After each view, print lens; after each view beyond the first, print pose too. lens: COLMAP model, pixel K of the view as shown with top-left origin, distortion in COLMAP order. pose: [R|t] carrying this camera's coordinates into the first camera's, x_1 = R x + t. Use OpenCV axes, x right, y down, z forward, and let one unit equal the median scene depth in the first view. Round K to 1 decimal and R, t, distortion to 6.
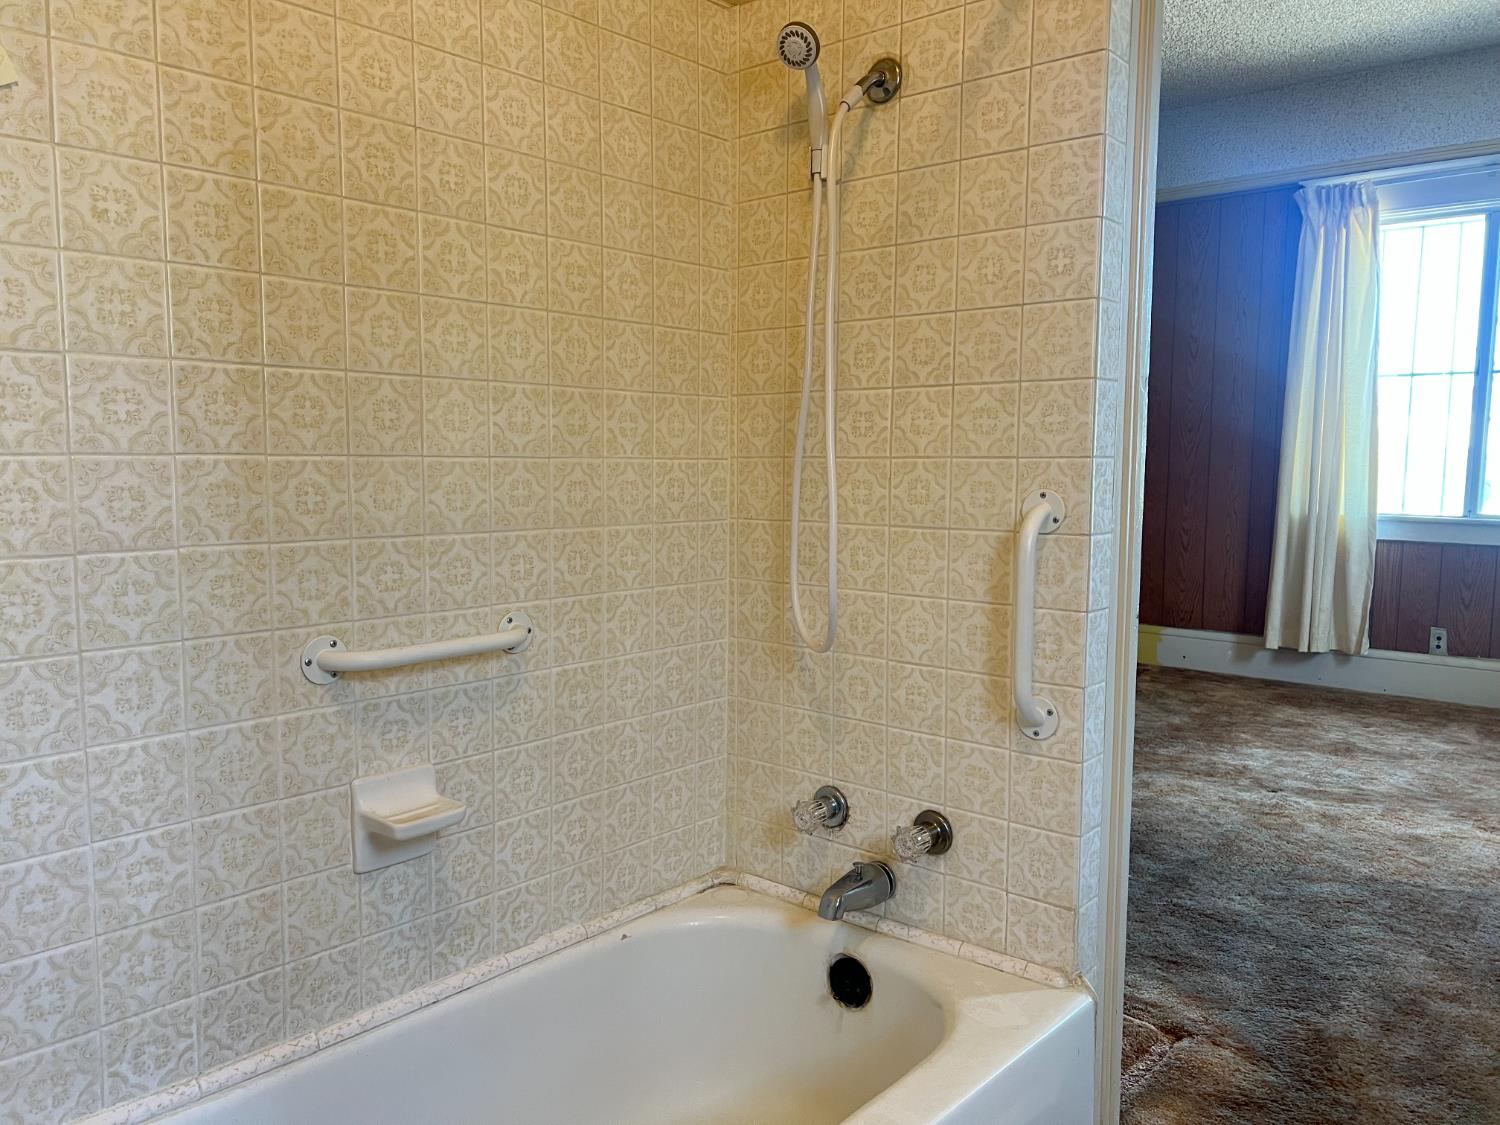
lens RADIAL K [[1107.9, 0, 754.8], [0, 1107.9, 574.6], [0, 0, 1]] dist [0.026697, -0.038221]
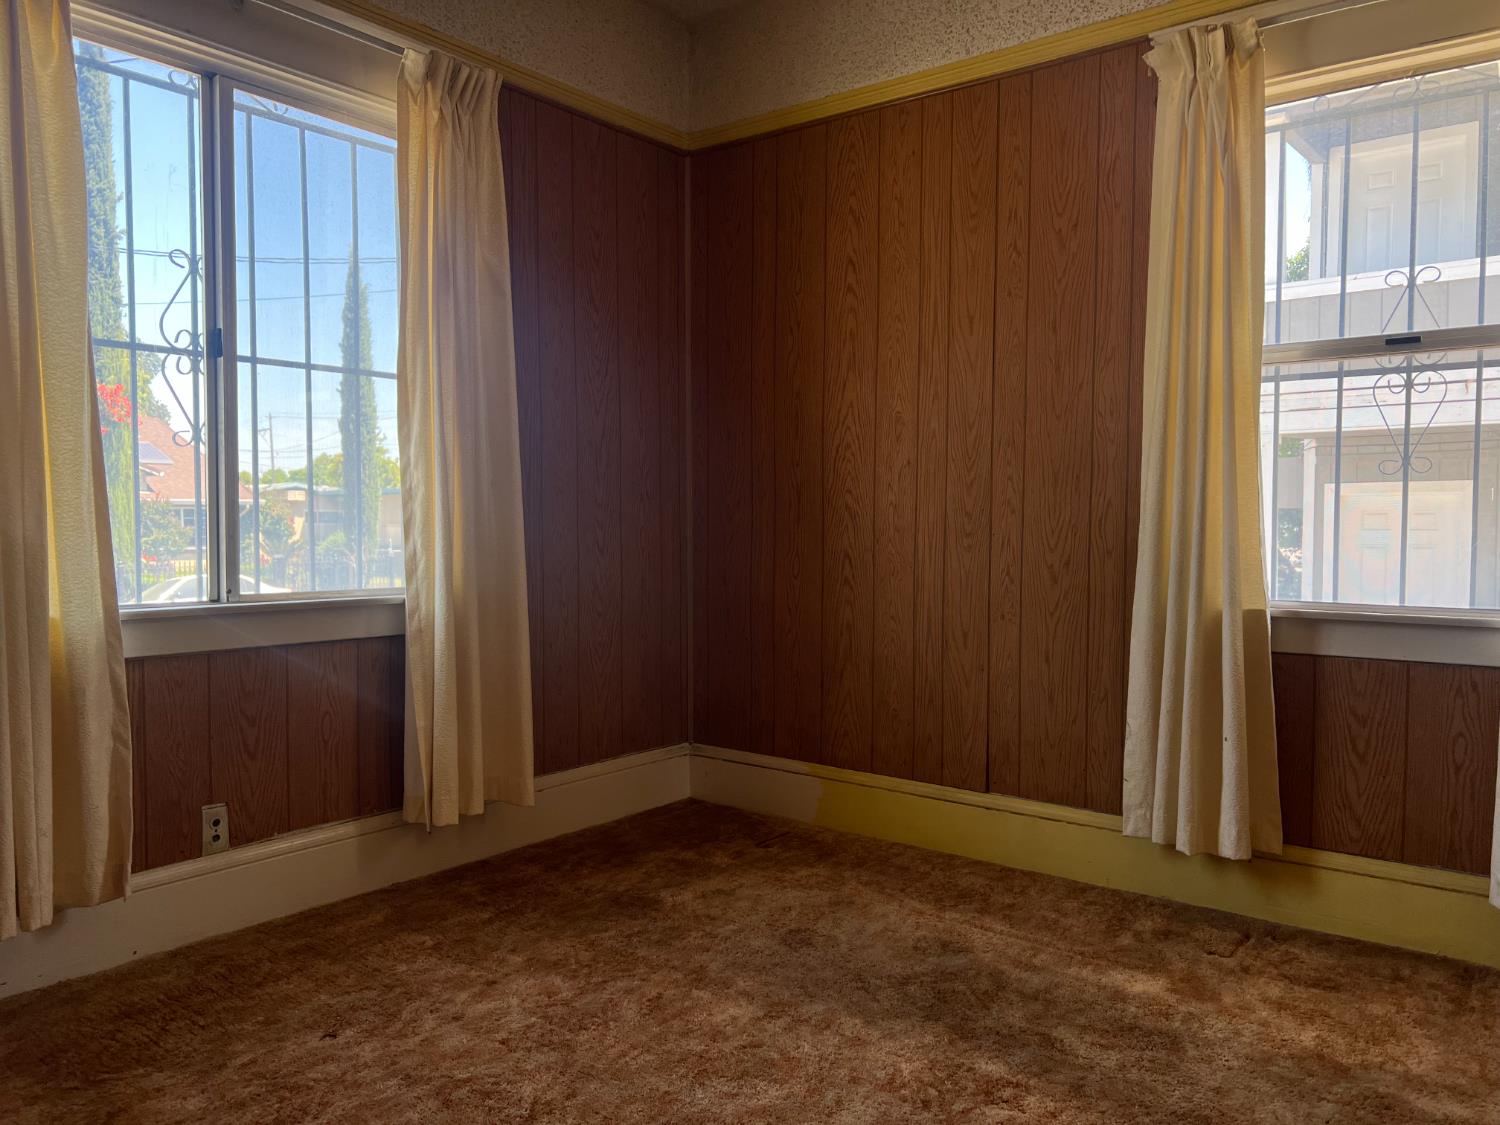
lens RADIAL K [[1107.9, 0, 748.9], [0, 1107.9, 575.6], [0, 0, 1]] dist [0.026697, -0.038221]
pose [[-0.047805, -0.048951, 0.997656, 0.063959], [0.108177, 0.992670, 0.053890, -0.081074], [-0.992982, 0.110500, -0.042159, 0.910119]]
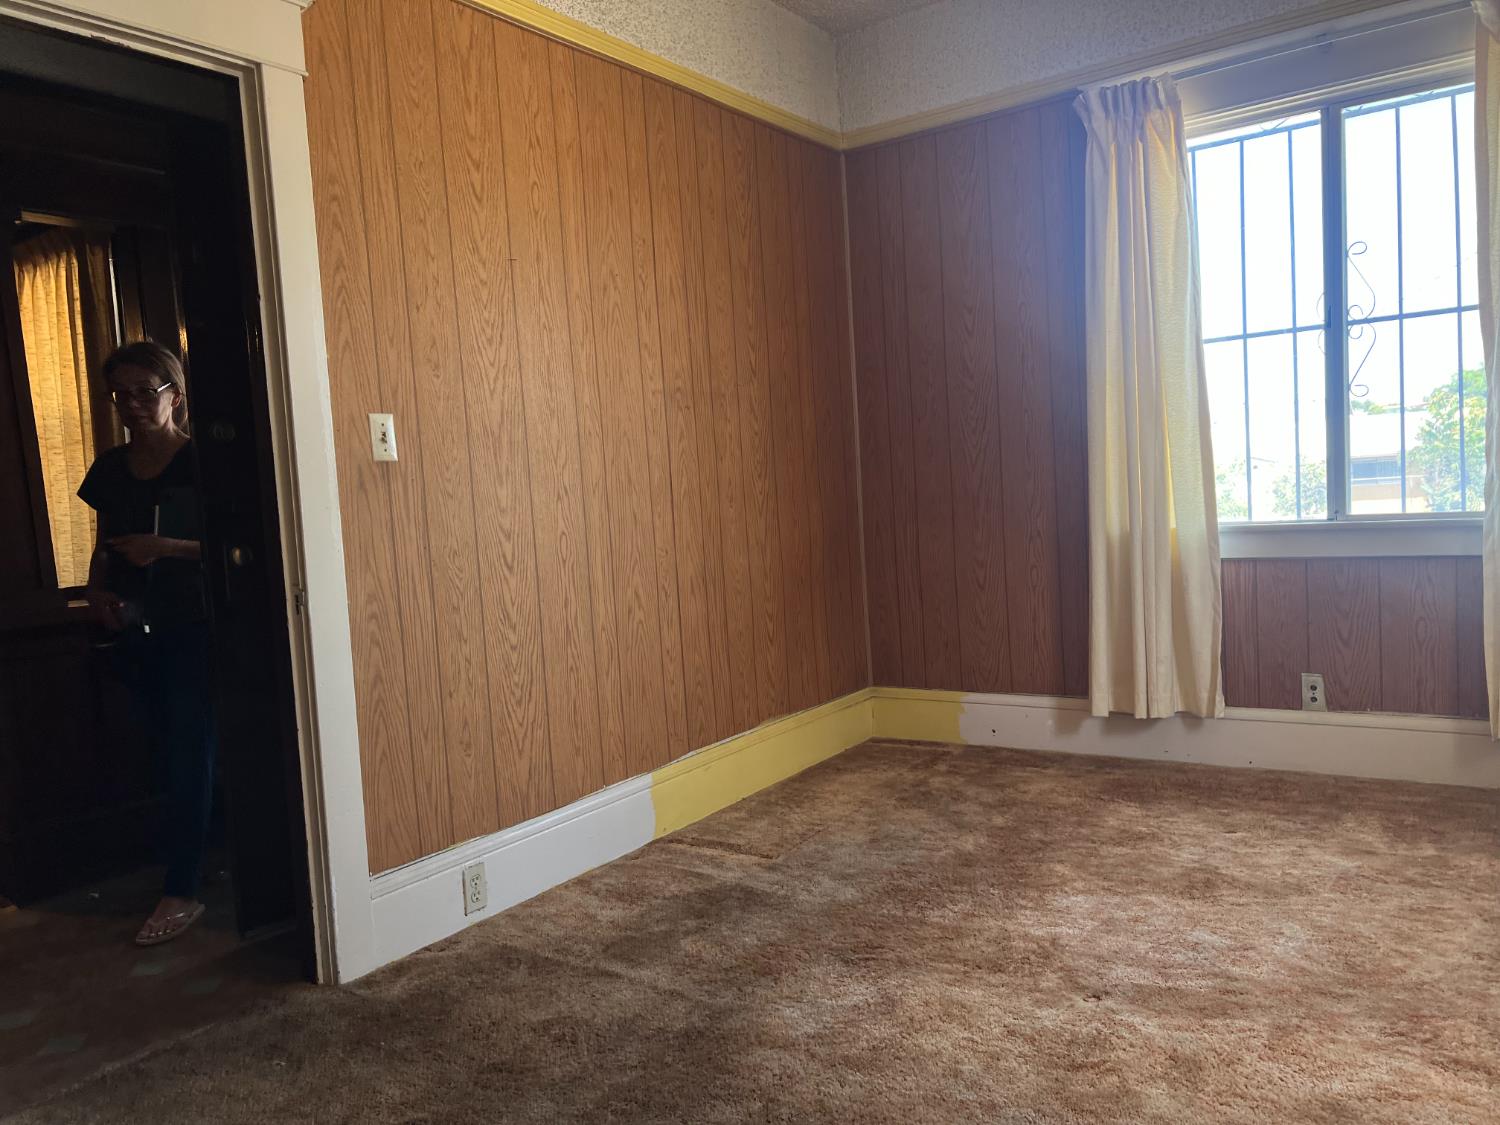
lens RADIAL K [[1107.9, 0, 766.3], [0, 1107.9, 563.0], [0, 0, 1]] dist [0.026697, -0.038221]
pose [[0.990780, -0.069046, 0.116564, 0.216499], [0.074739, 0.996179, -0.045190, -0.022432], [-0.112999, 0.053486, 0.992155, 0.376881]]
